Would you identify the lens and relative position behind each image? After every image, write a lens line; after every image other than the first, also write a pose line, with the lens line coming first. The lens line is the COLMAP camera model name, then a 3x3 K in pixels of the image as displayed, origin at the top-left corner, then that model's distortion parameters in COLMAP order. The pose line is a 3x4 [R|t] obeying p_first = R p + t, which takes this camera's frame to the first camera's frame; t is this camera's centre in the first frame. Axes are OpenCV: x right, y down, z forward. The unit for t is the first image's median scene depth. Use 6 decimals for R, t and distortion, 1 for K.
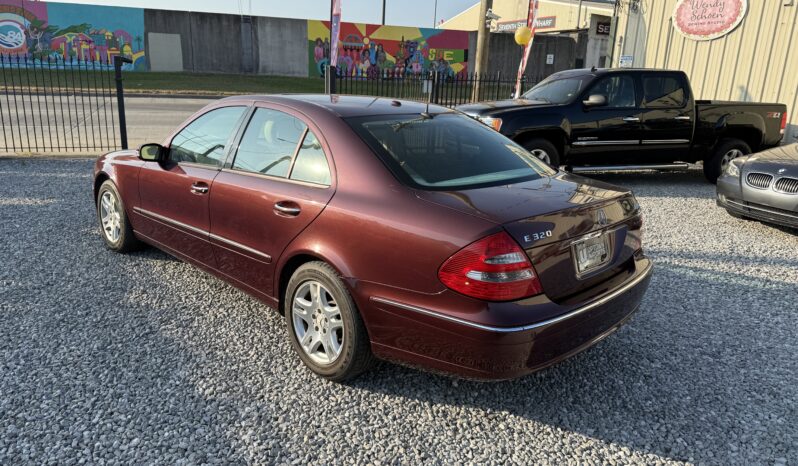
lens RADIAL K [[617.2, 0, 399.0], [0, 617.2, 233.0], [0, 0, 1]] dist [0.042678, -0.089932]
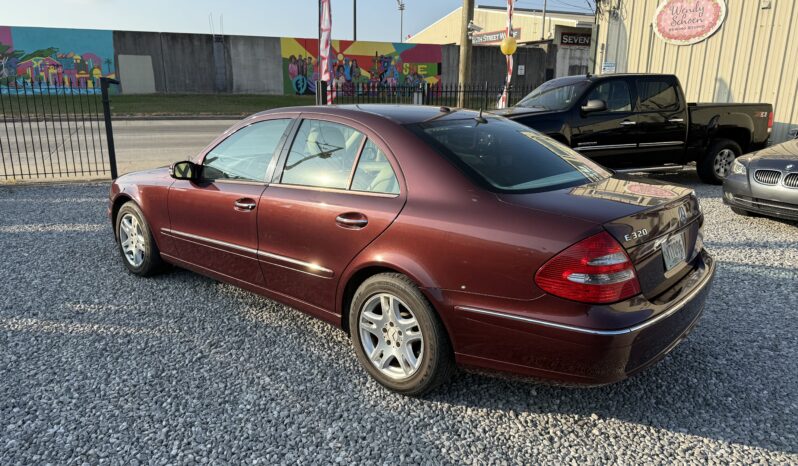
lens RADIAL K [[617.2, 0, 399.0], [0, 617.2, 233.0], [0, 0, 1]] dist [0.042678, -0.089932]
pose [[0.997601, -0.044227, 0.053263, -0.135077], [0.045496, 0.998703, -0.022854, 0.005054], [-0.052183, 0.025222, 0.998319, 0.023830]]
